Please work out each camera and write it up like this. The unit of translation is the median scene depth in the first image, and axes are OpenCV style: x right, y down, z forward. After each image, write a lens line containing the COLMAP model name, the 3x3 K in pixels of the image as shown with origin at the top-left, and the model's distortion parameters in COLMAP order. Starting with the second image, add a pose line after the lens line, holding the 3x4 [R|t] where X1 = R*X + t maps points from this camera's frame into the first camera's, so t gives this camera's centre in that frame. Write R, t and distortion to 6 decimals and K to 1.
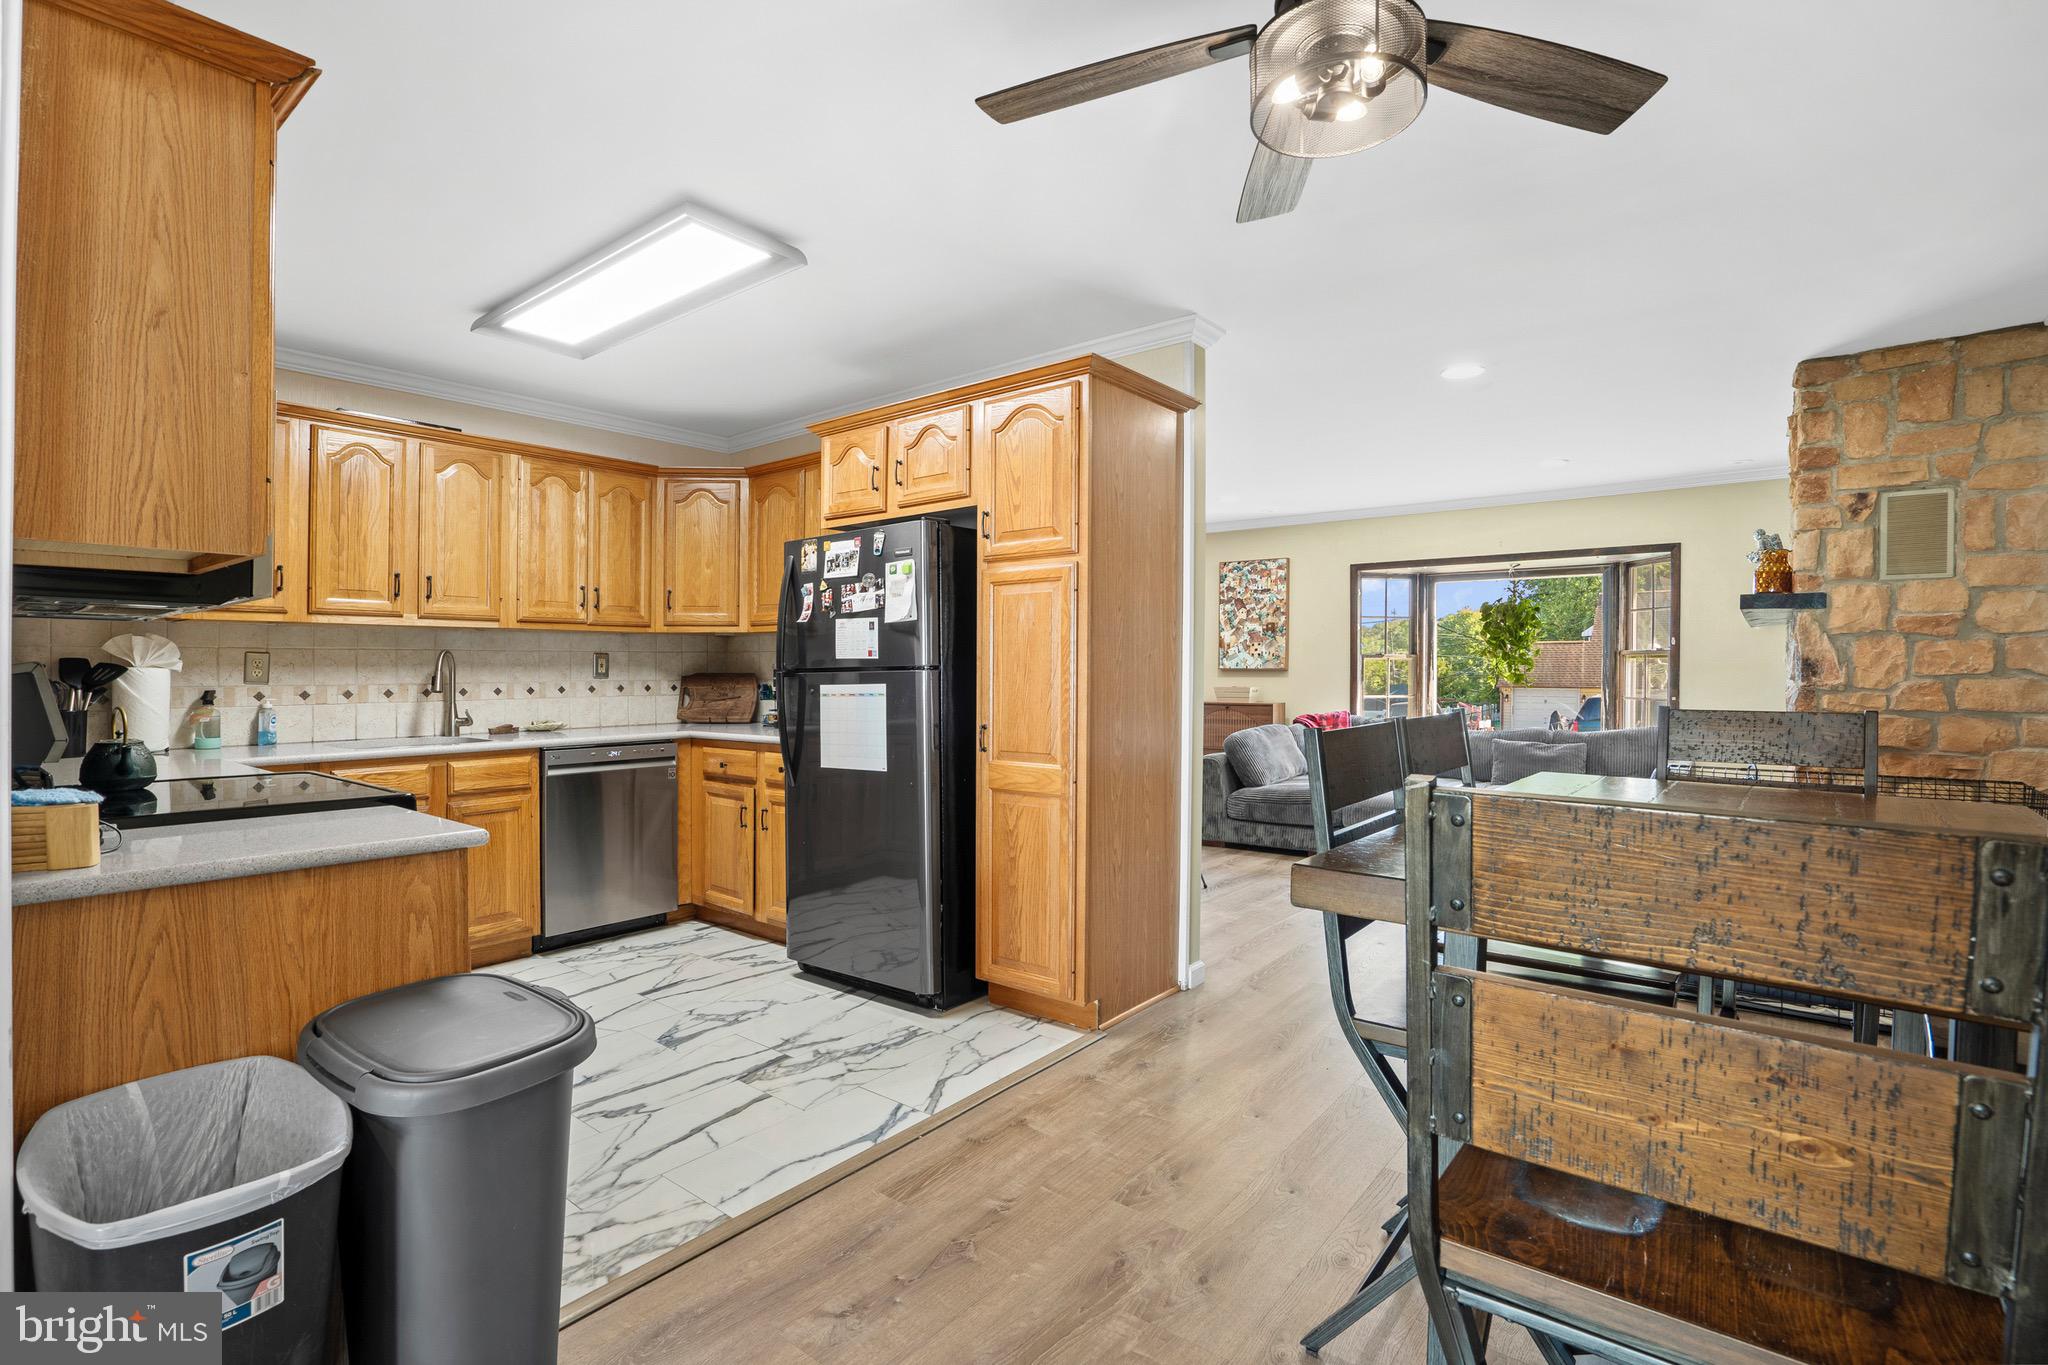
lens RADIAL K [[970.5, 0, 1018.5], [0, 970.5, 665.6], [0, 0, 1]] dist [-0.062021, 0.024868]
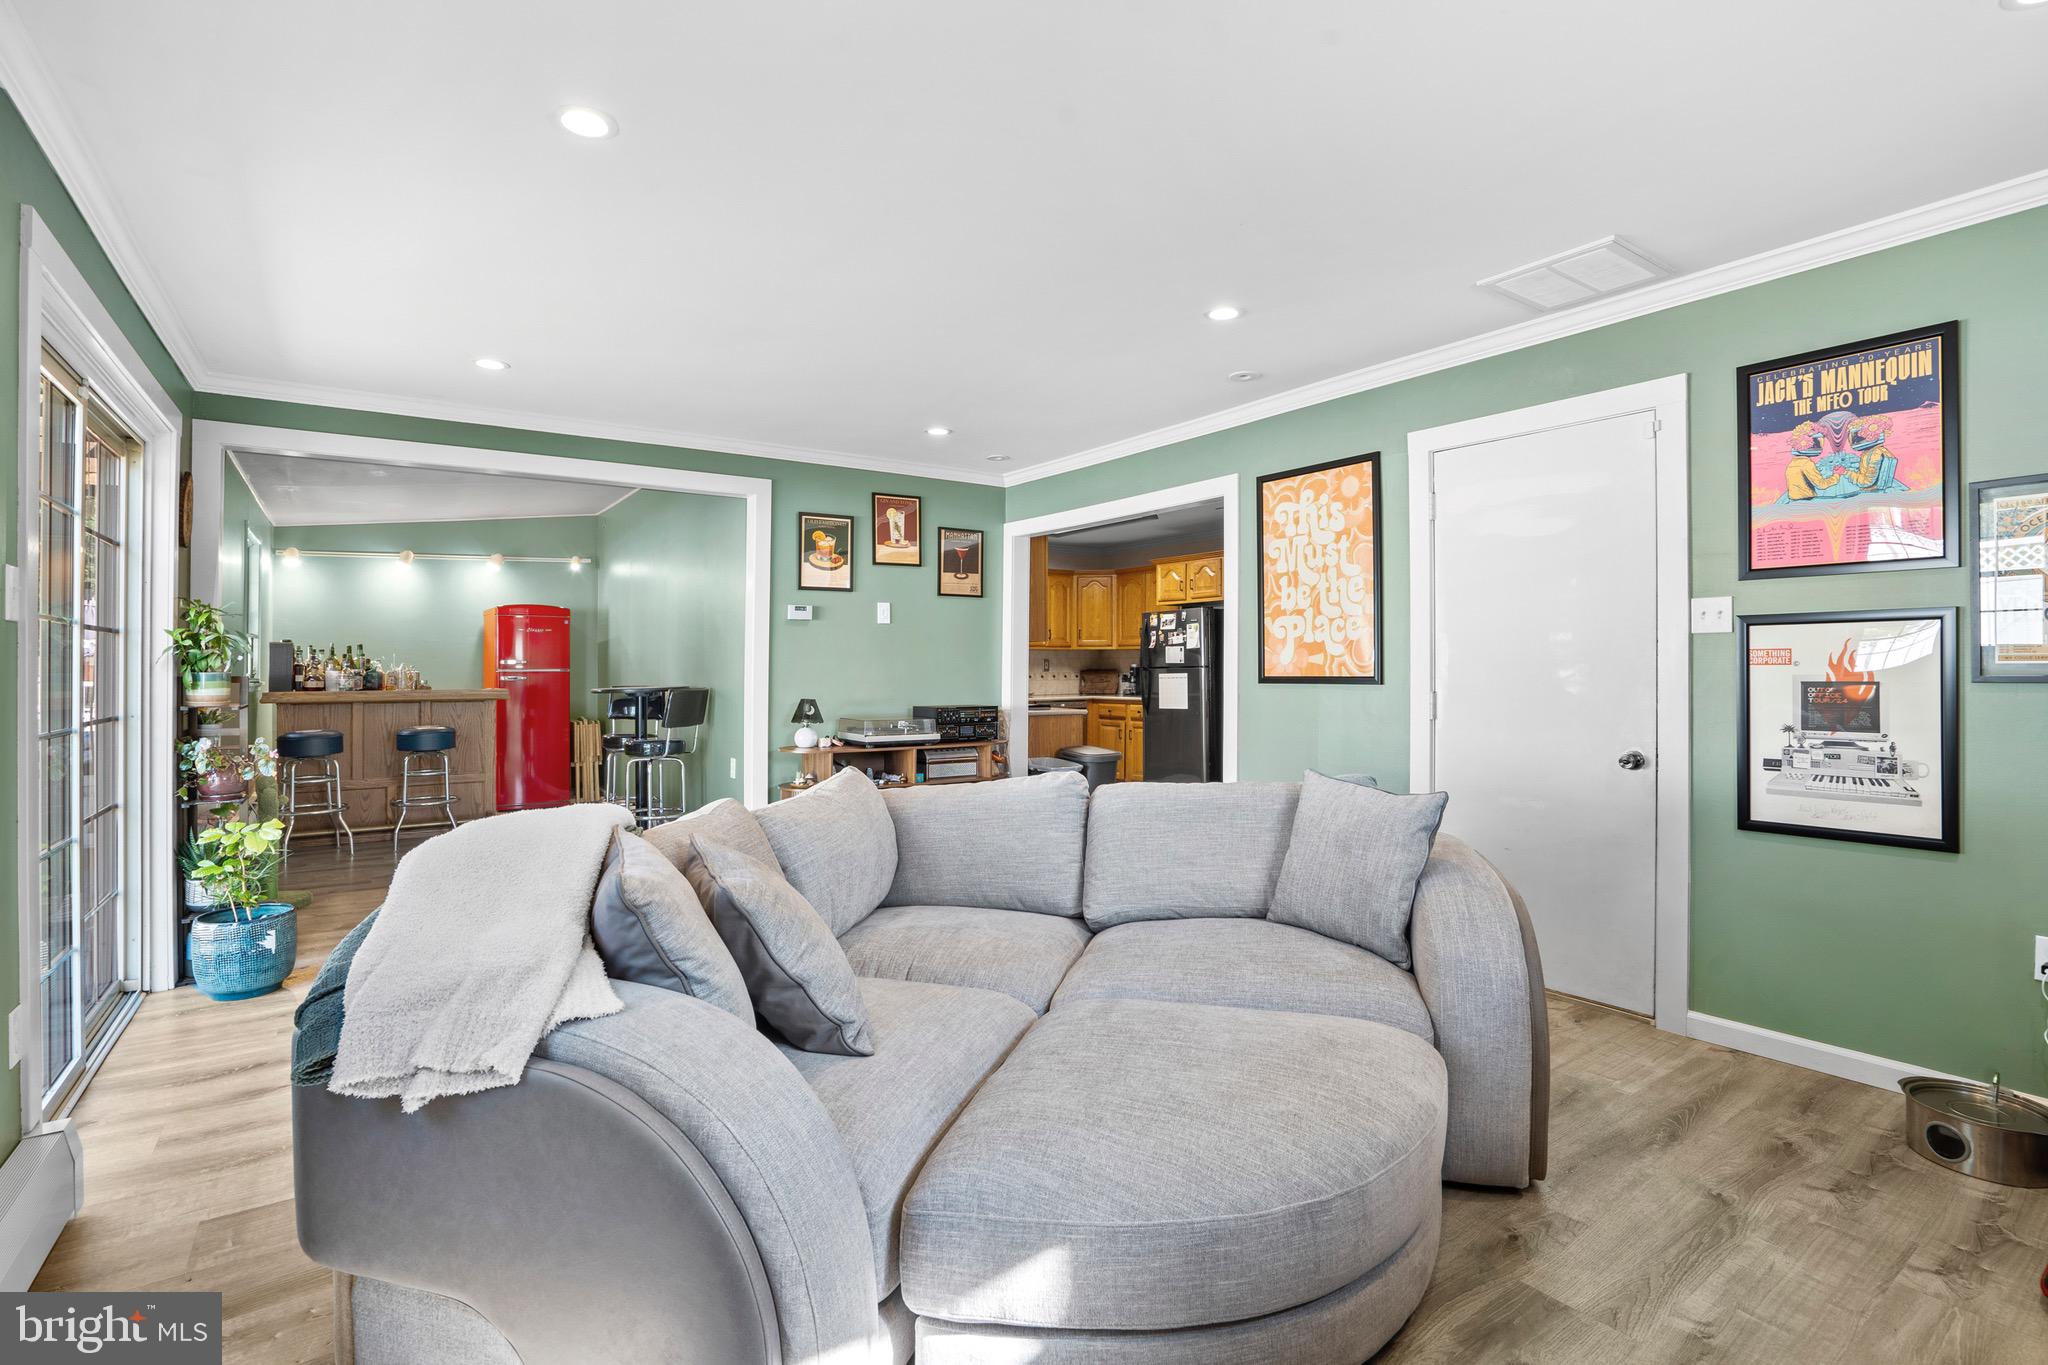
lens RADIAL K [[970.5, 0, 1018.5], [0, 970.5, 665.6], [0, 0, 1]] dist [-0.062021, 0.024868]
pose [[0.958871, -0.001247, -0.283838, 0.131007], [0.002321, 0.999991, 0.003449, -0.008925], [0.283831, -0.003966, 0.958866, -1.286130]]
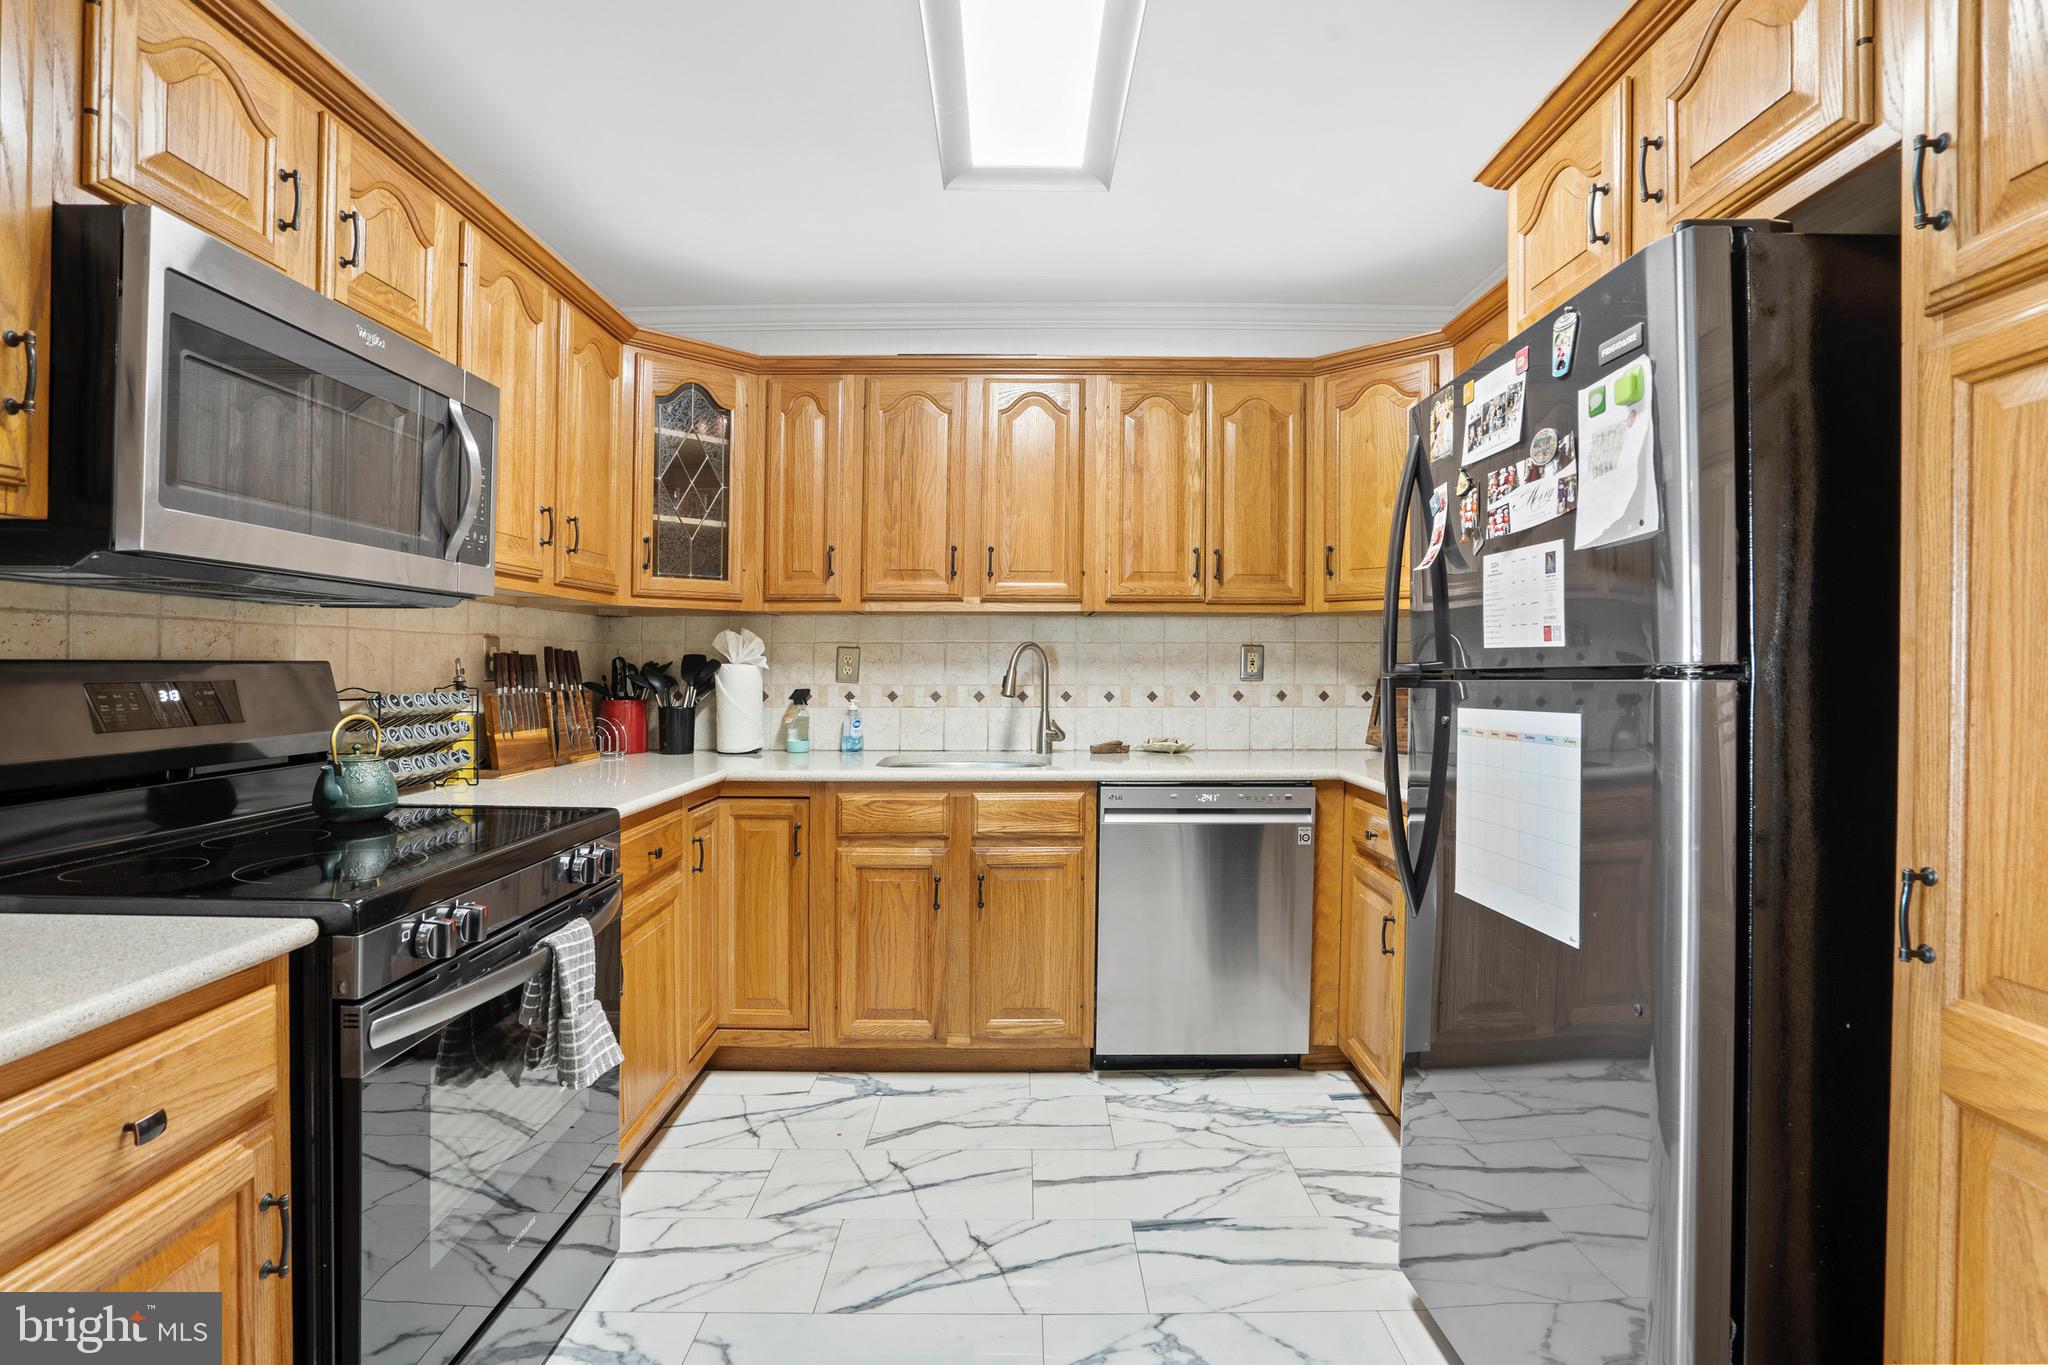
lens RADIAL K [[970.5, 0, 1018.5], [0, 970.5, 665.6], [0, 0, 1]] dist [-0.062021, 0.024868]
pose [[0.629313, 0.004299, -0.777140, 0.010194], [-0.001474, 0.999990, 0.004338, -0.000892], [0.777151, -0.001585, 0.629312, 0.523163]]
